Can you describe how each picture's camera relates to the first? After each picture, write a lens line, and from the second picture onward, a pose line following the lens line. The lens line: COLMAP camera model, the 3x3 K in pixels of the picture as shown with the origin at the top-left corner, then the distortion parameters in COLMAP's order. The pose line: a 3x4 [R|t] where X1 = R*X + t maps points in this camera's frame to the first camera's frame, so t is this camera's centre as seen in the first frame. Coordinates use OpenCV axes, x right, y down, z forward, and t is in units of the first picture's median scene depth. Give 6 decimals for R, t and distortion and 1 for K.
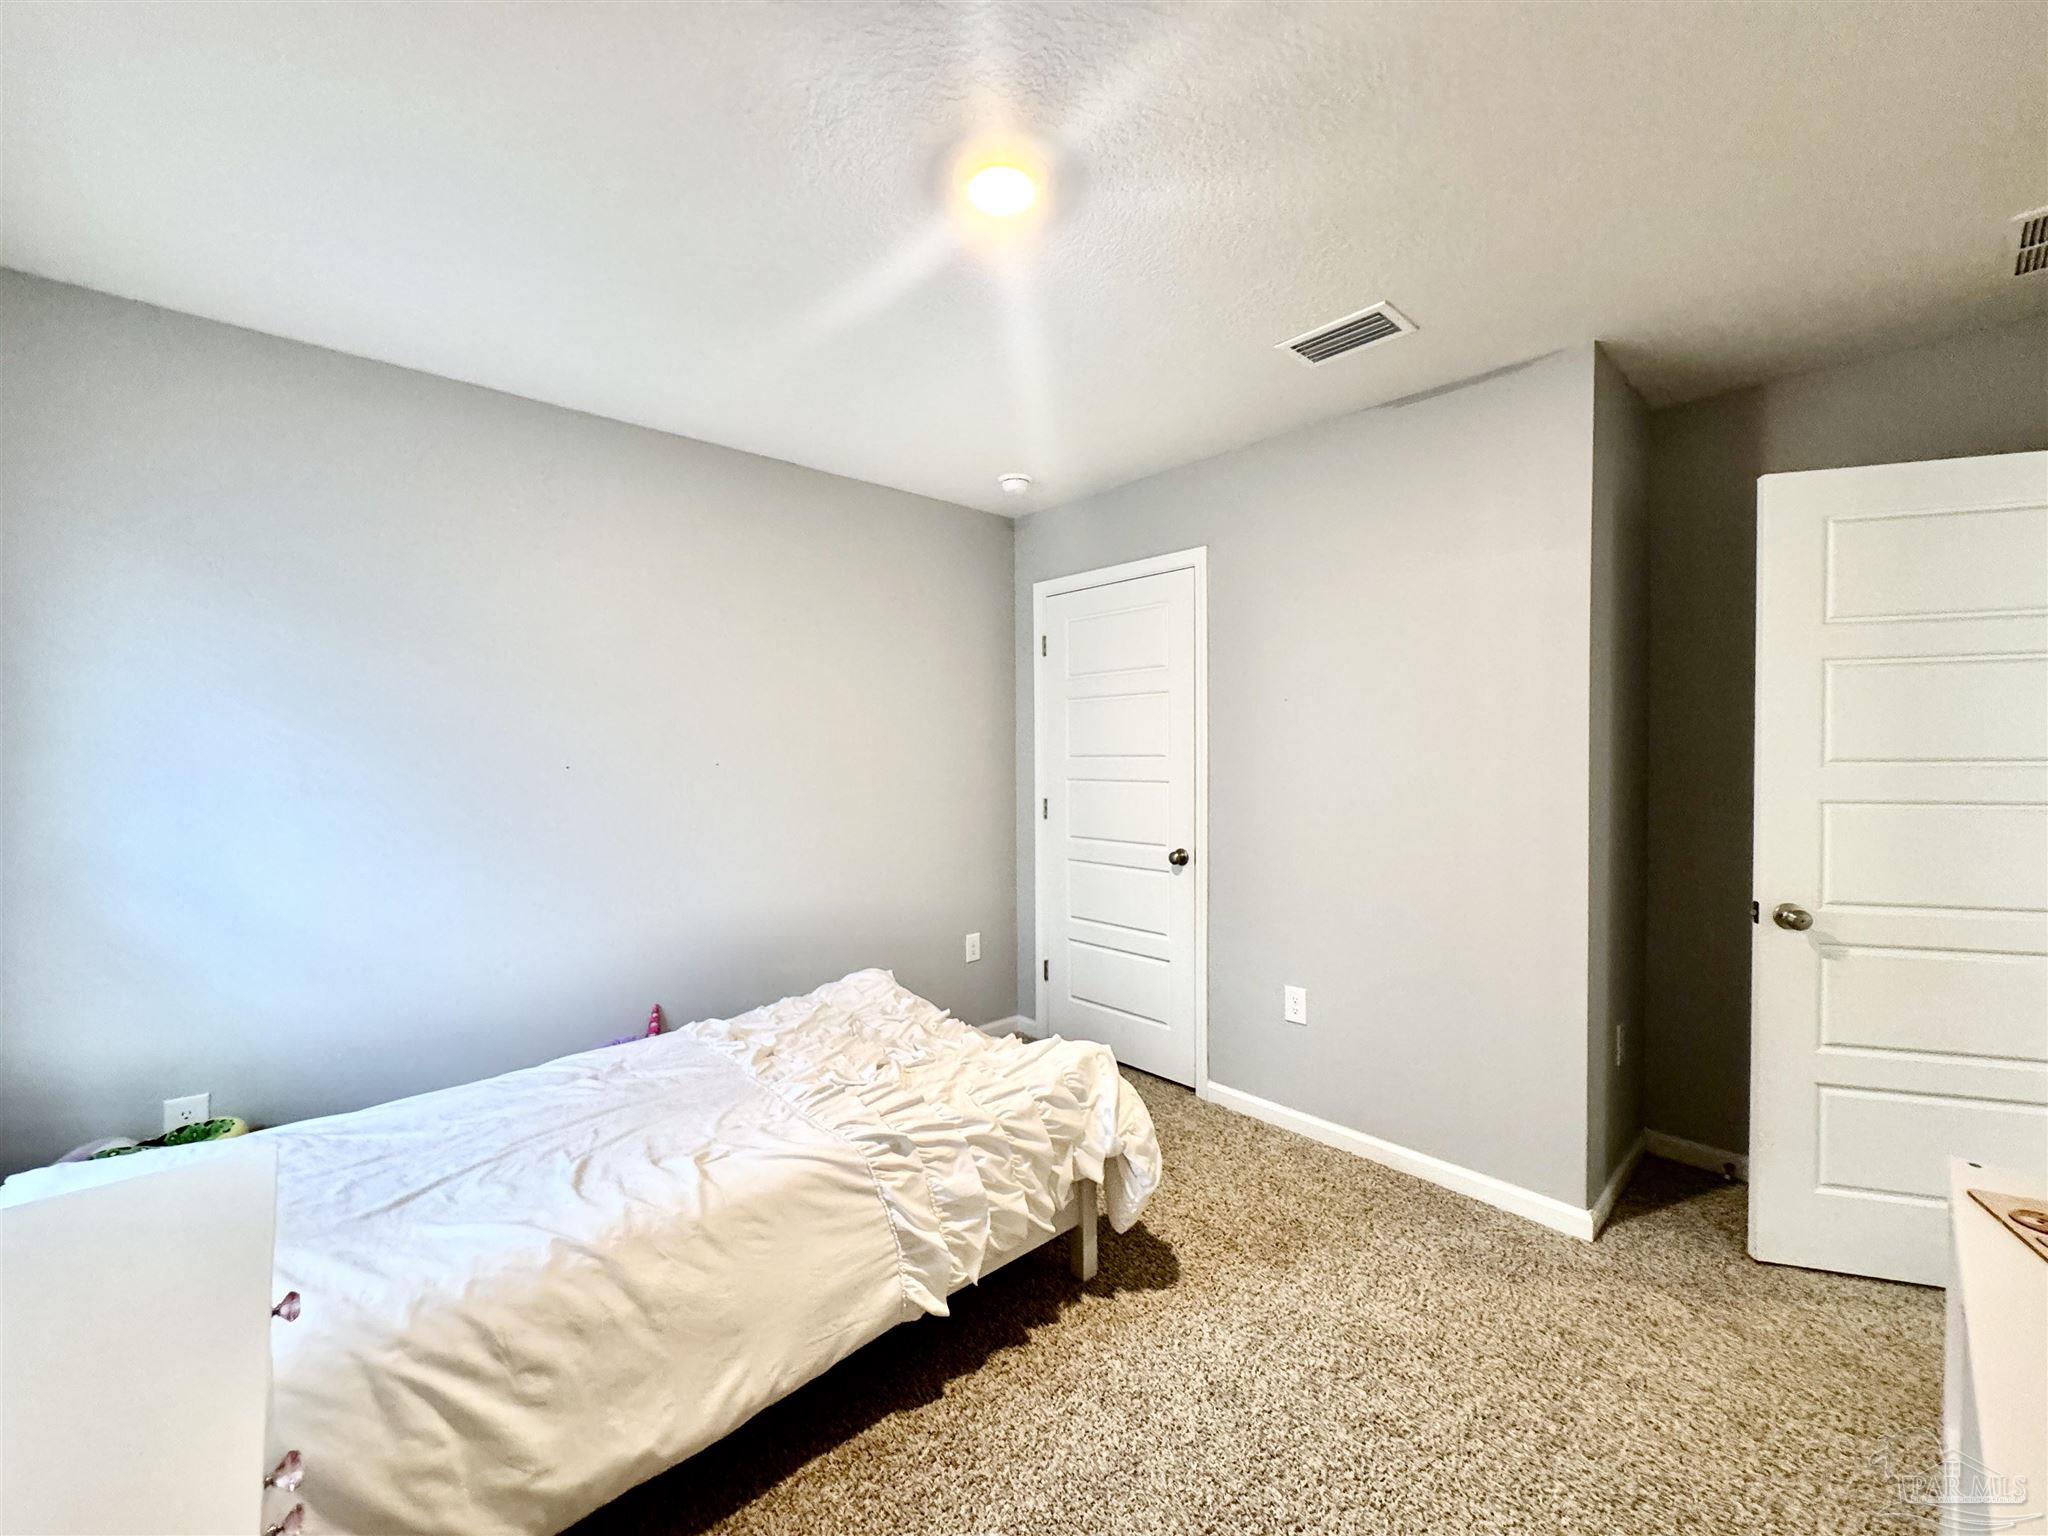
lens RADIAL K [[817.8, 0, 1030.9], [0, 817.8, 762.9], [0, 0, 1]] dist [-0.003334, 0.000025]
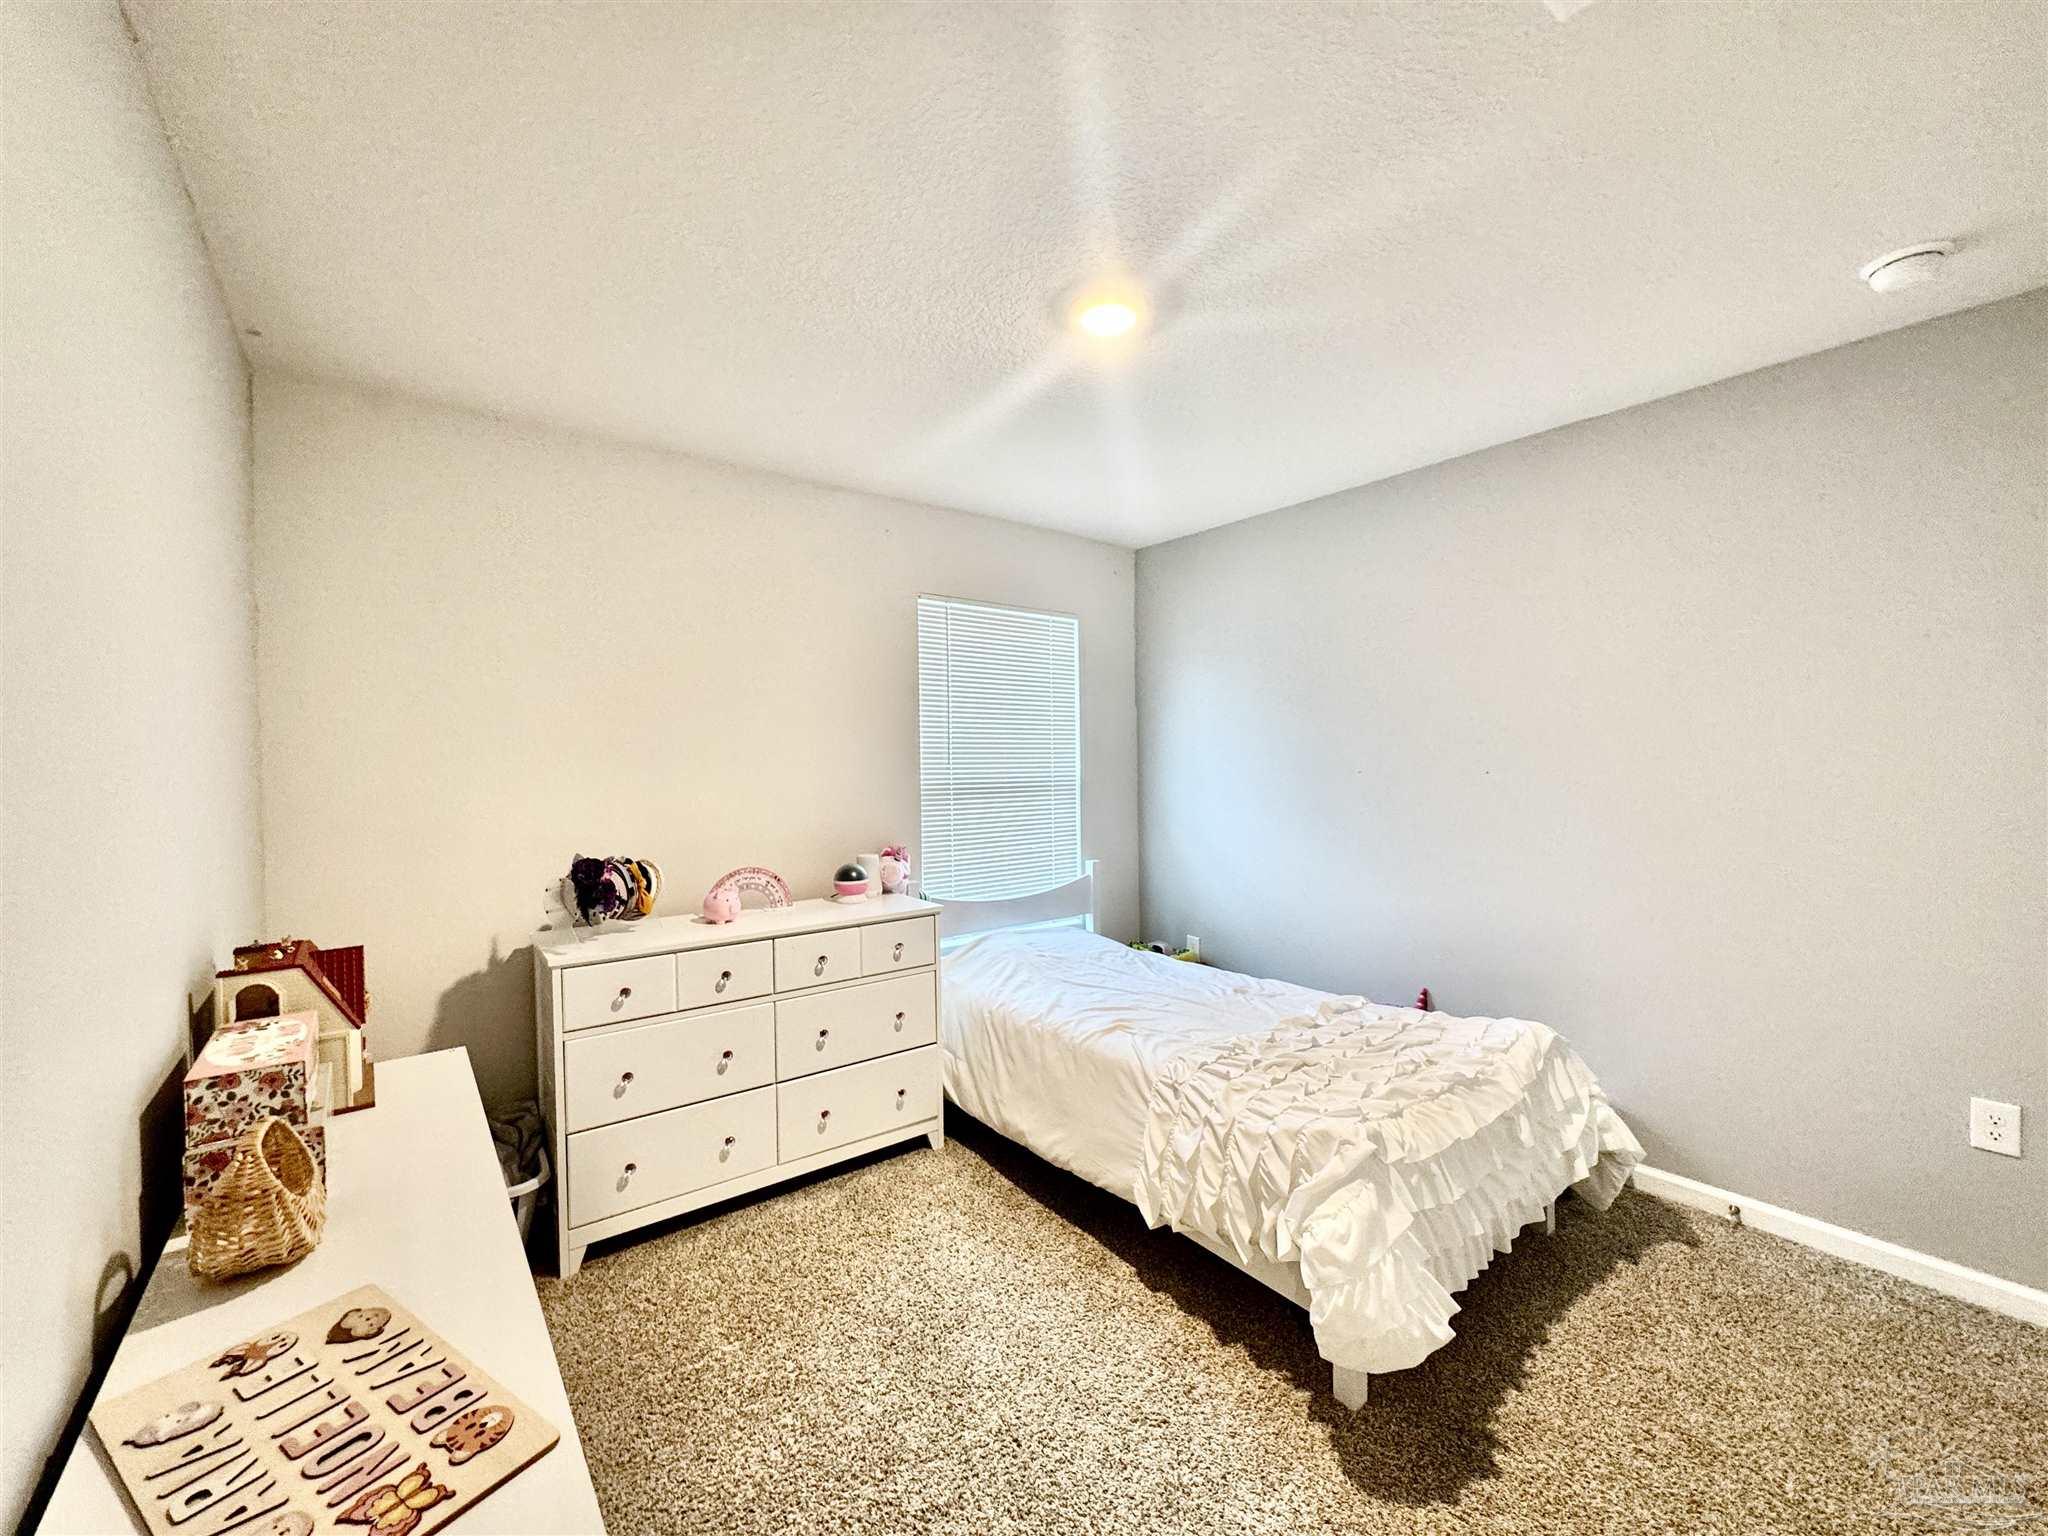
lens RADIAL K [[817.8, 0, 1029.6], [0, 817.8, 767.7], [0, 0, 1]] dist [-0.003334, 0.000025]
pose [[-0.082277, 0.027131, -0.996240, 1.029608], [0.003030, 0.999632, 0.026973, -0.049311], [0.996605, -0.000799, -0.082329, 0.842477]]
